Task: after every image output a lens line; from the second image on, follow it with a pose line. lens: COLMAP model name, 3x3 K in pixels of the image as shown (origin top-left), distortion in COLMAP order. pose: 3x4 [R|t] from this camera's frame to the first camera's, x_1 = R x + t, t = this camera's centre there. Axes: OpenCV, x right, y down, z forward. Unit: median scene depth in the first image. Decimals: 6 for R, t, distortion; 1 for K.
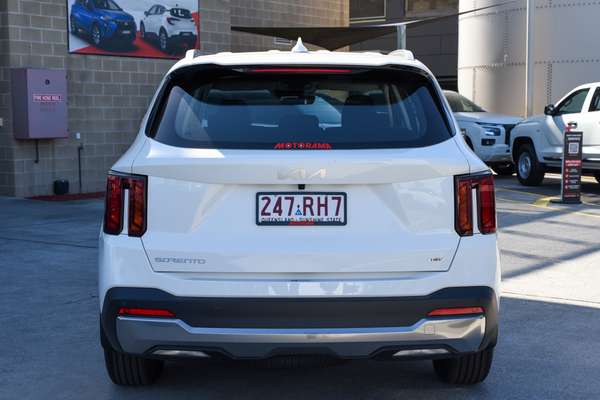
lens RADIAL K [[832.7, 0, 300.0], [0, 832.7, 200.0], [0, 0, 1]] dist [-0.002834, 0.030691]
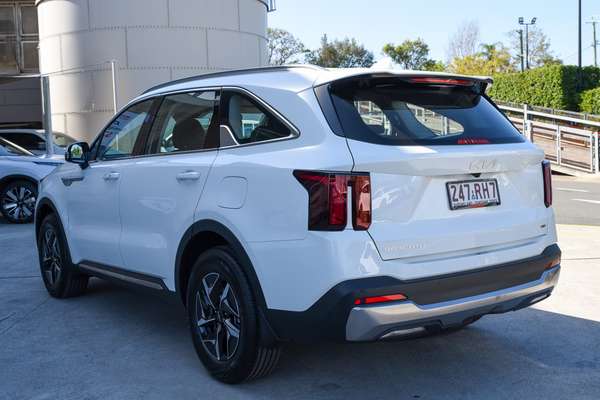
lens RADIAL K [[621.7, 0, 300.0], [0, 621.7, 200.0], [0, 0, 1]] dist [0.006504, 0.005813]
pose [[0.851022, -0.069443, 0.520518, -0.681698], [0.079743, 0.996812, 0.002610, -0.002935], [-0.519040, 0.039287, 0.853847, 0.363456]]
